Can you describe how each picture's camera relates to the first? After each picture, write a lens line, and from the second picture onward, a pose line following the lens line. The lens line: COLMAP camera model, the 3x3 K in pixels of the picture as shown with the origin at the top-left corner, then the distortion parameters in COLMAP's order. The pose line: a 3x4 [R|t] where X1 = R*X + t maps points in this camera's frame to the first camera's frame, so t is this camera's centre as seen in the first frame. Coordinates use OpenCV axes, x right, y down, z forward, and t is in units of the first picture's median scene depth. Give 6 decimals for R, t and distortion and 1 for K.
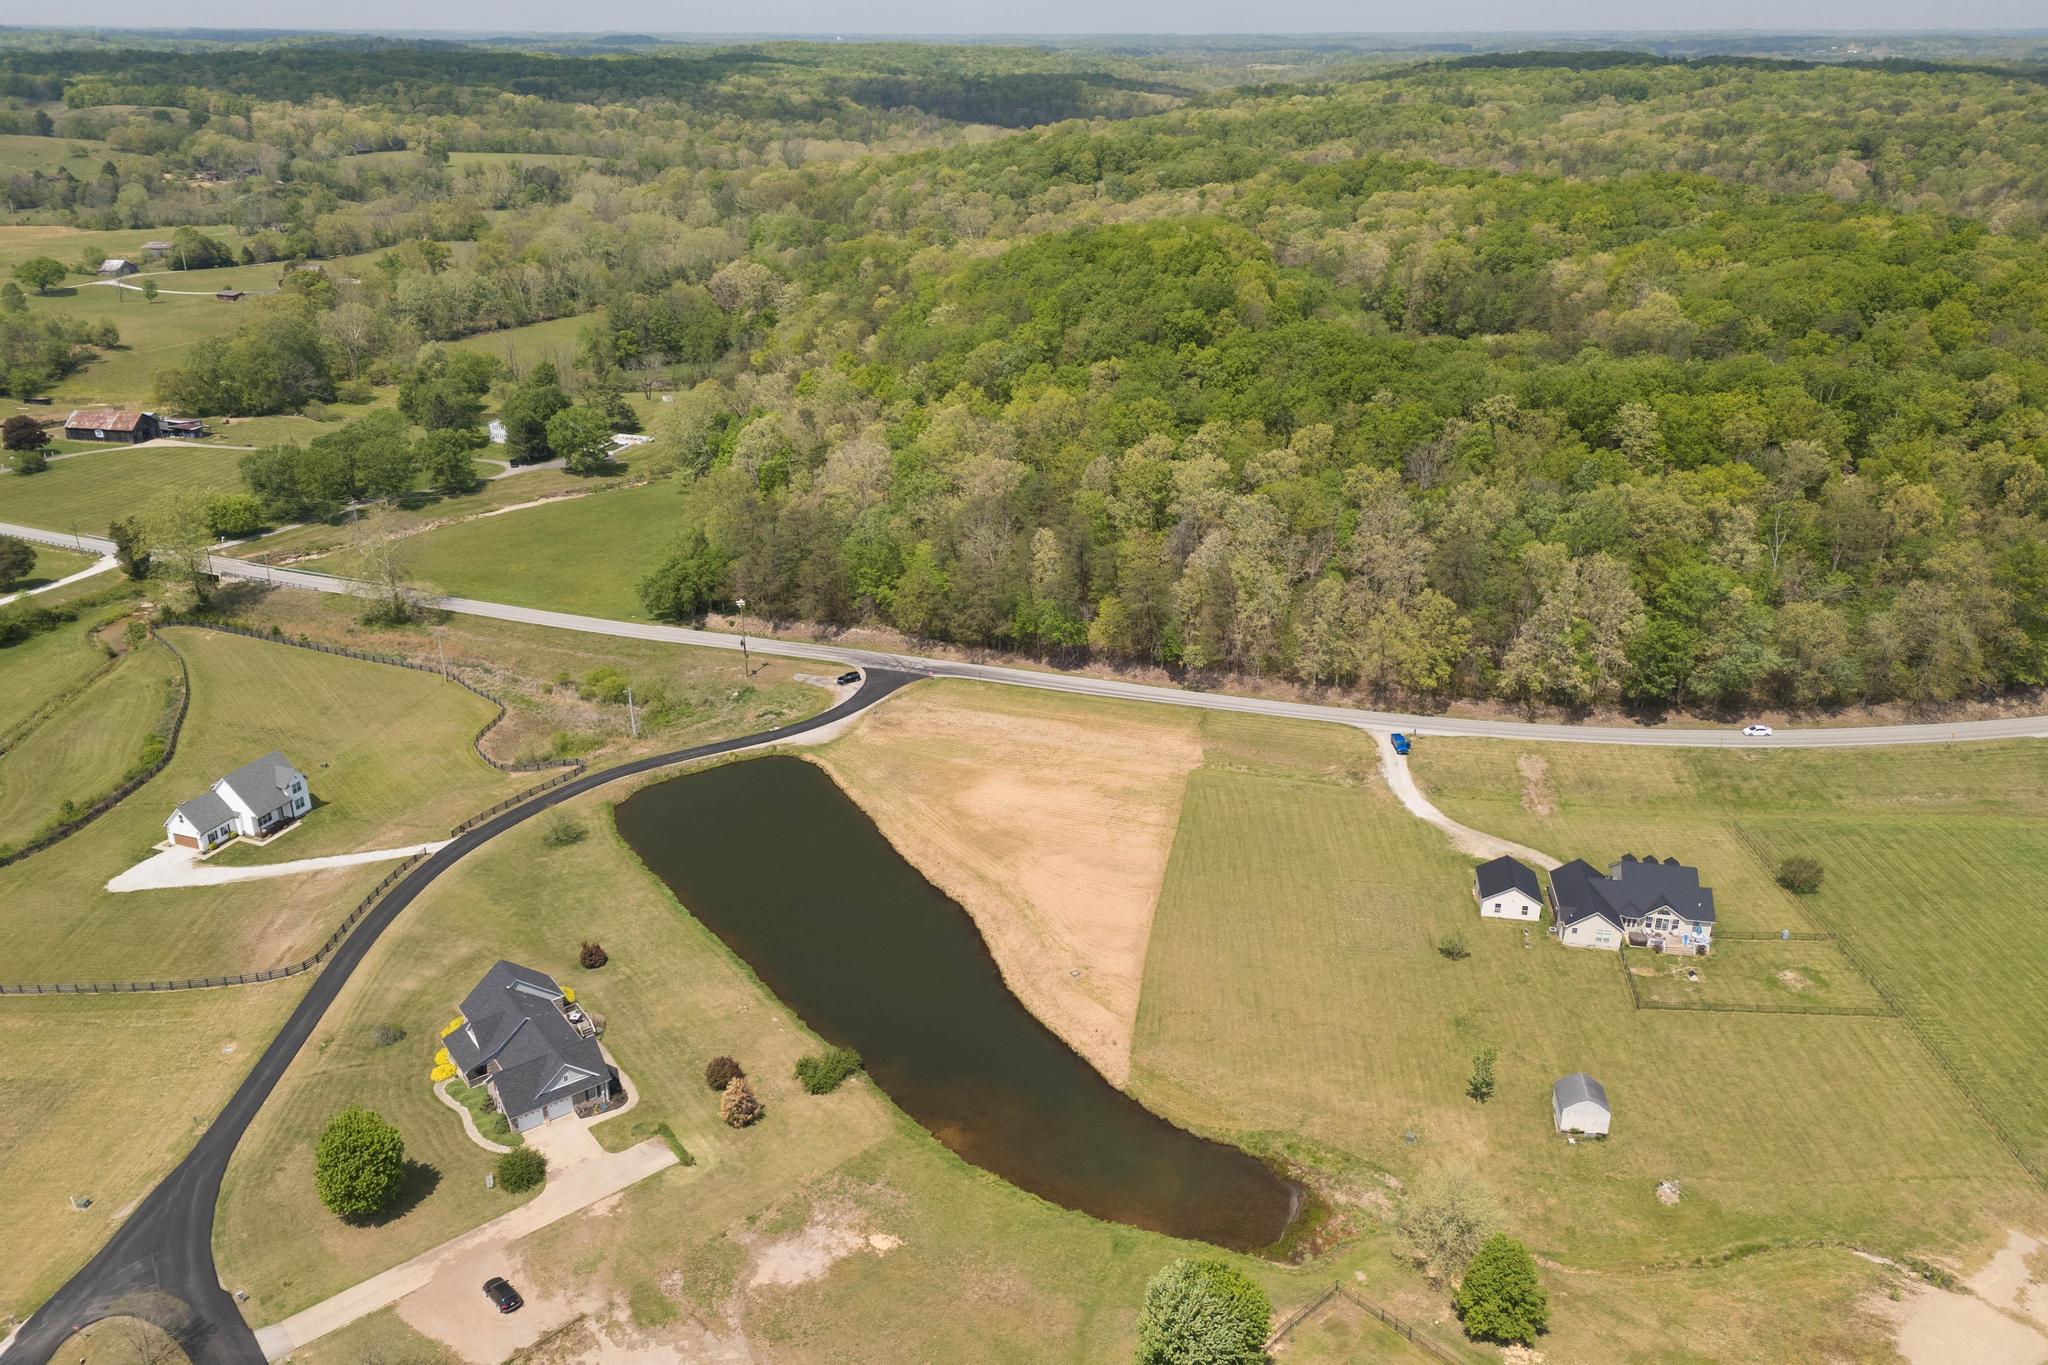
lens RADIAL K [[1493.0, 0, 1022.7], [0, 1493.0, 689.0], [0, 0, 1]] dist [0.065021, -0.051991]
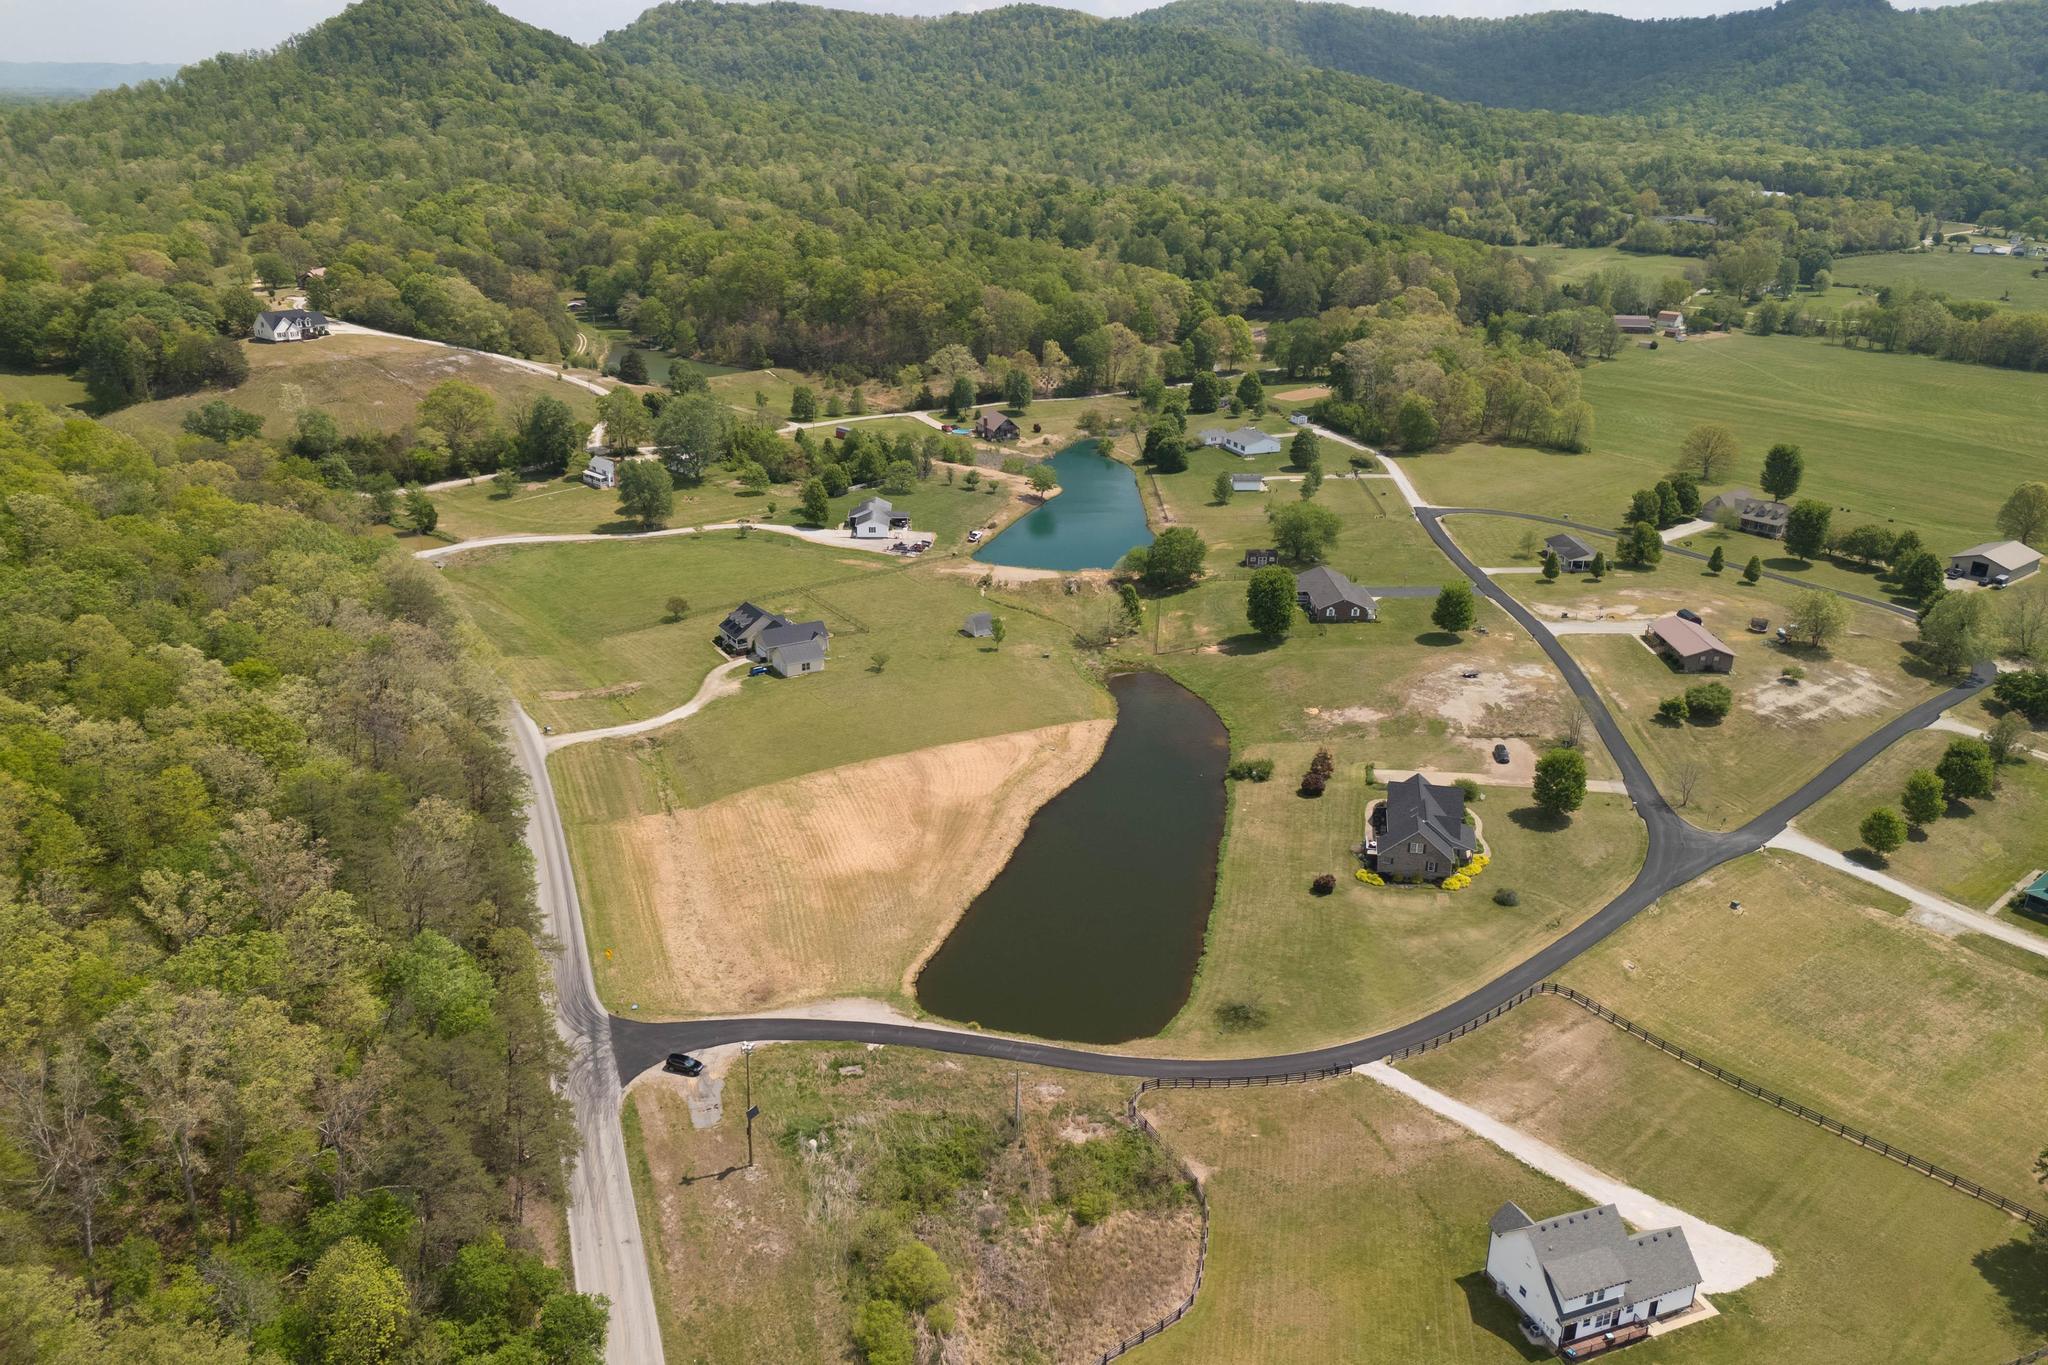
lens RADIAL K [[1493.0, 0, 1012.5], [0, 1493.0, 686.8], [0, 0, 1]] dist [0.065021, -0.051991]
pose [[-0.659312, -0.286447, 0.695166, -0.659928], [0.288022, 0.757832, 0.585435, -0.503315], [-0.694515, 0.586208, -0.417145, 1.166946]]
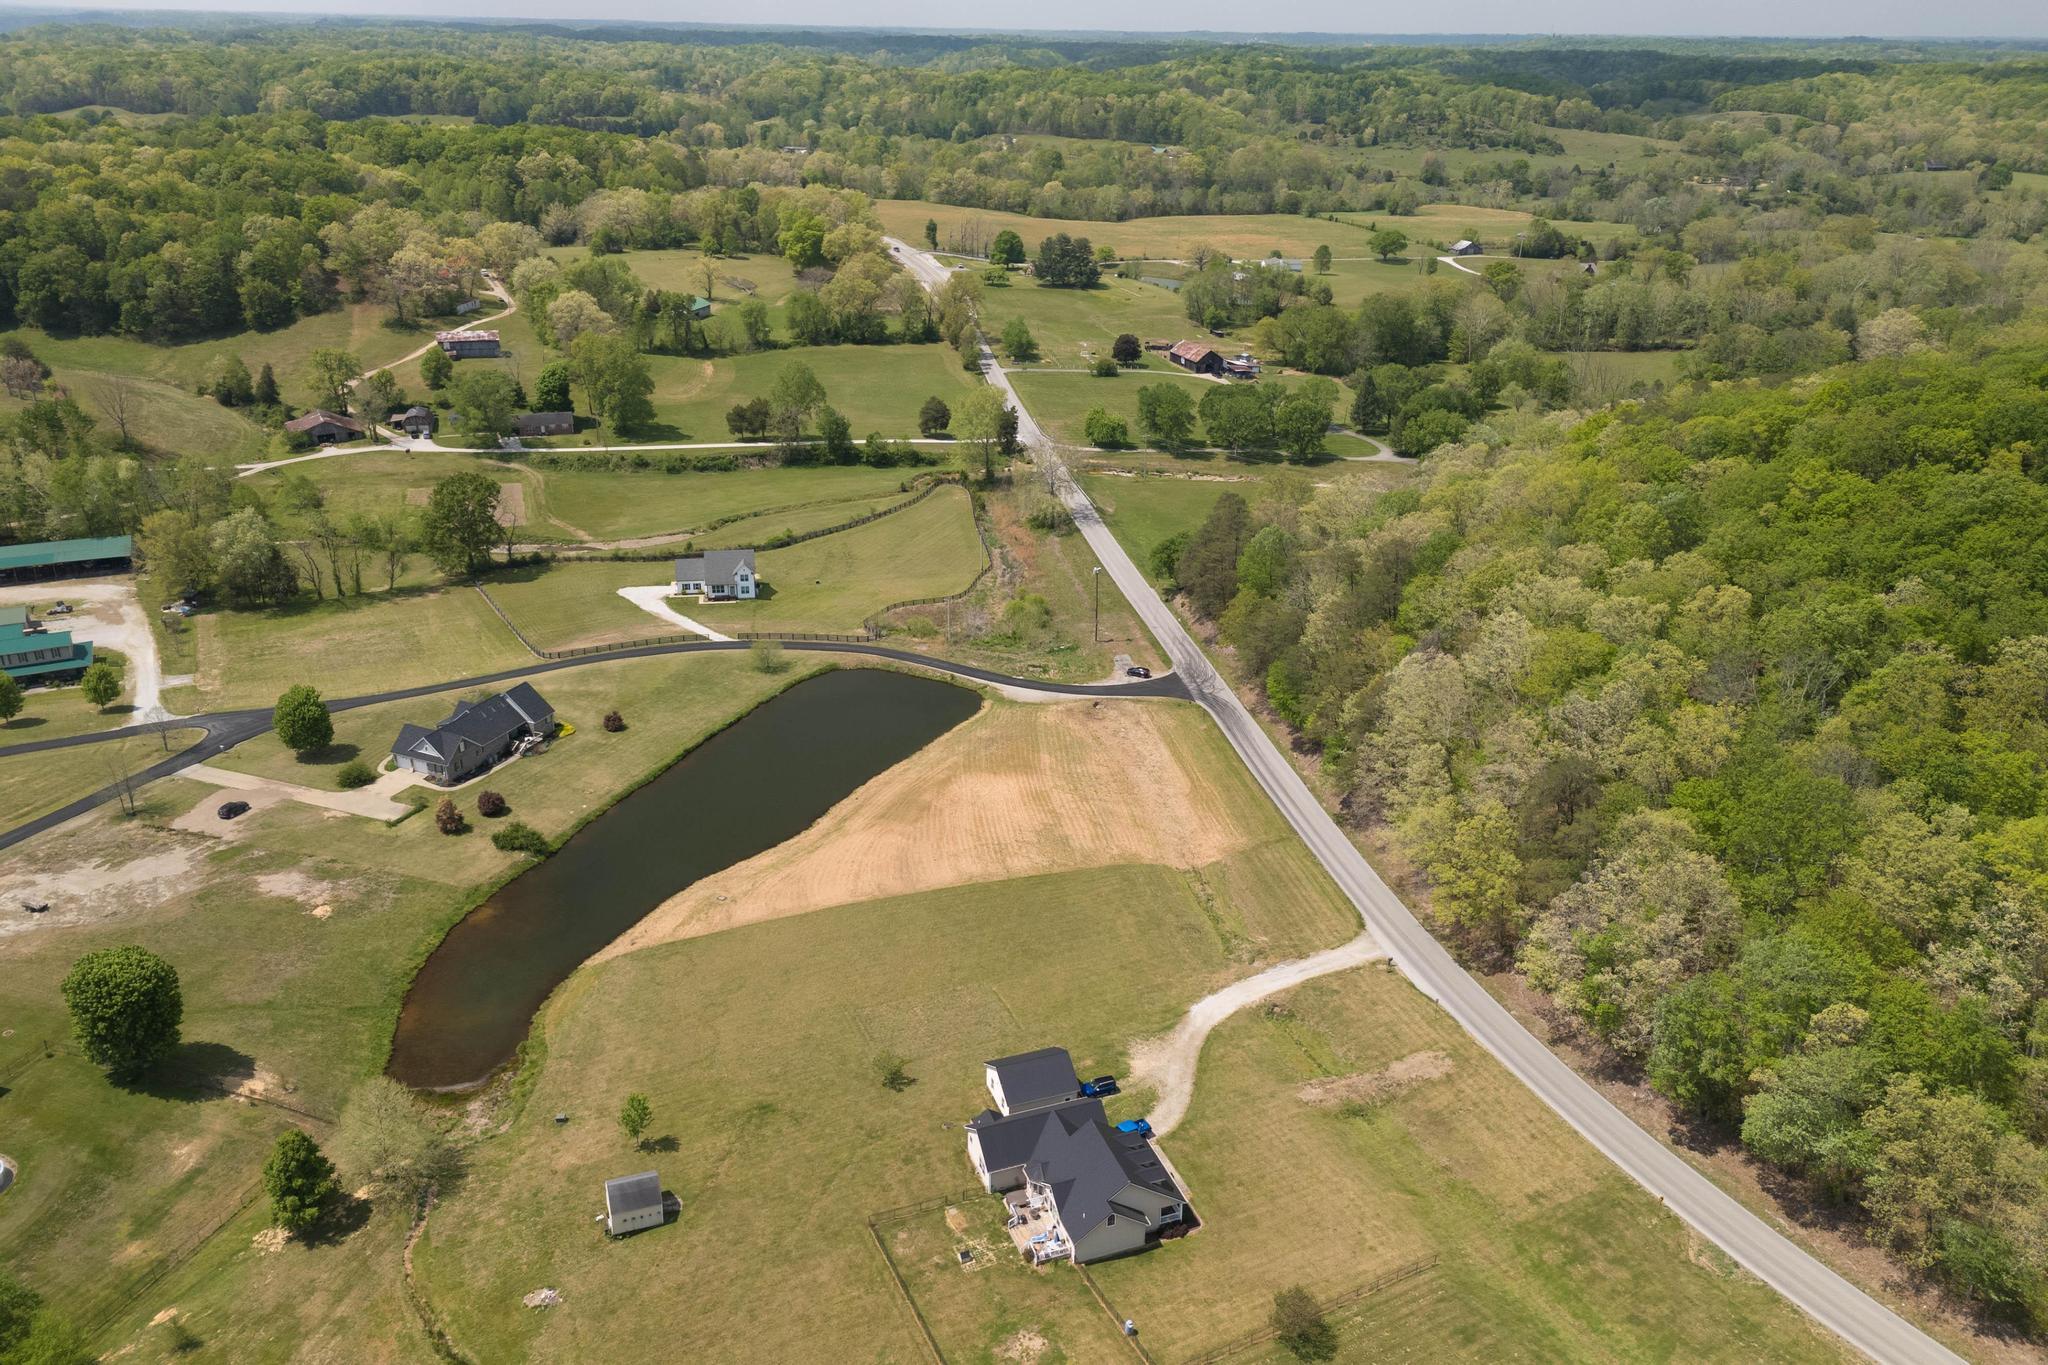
lens RADIAL K [[1493.0, 0, 1020.1], [0, 1493.0, 714.2], [0, 0, 1]] dist [0.065021, -0.051991]
pose [[0.500940, 0.362154, -0.786069, 0.699181], [-0.356260, 0.914012, 0.194065, -0.160719], [0.788757, 0.182830, 0.586886, 0.380784]]
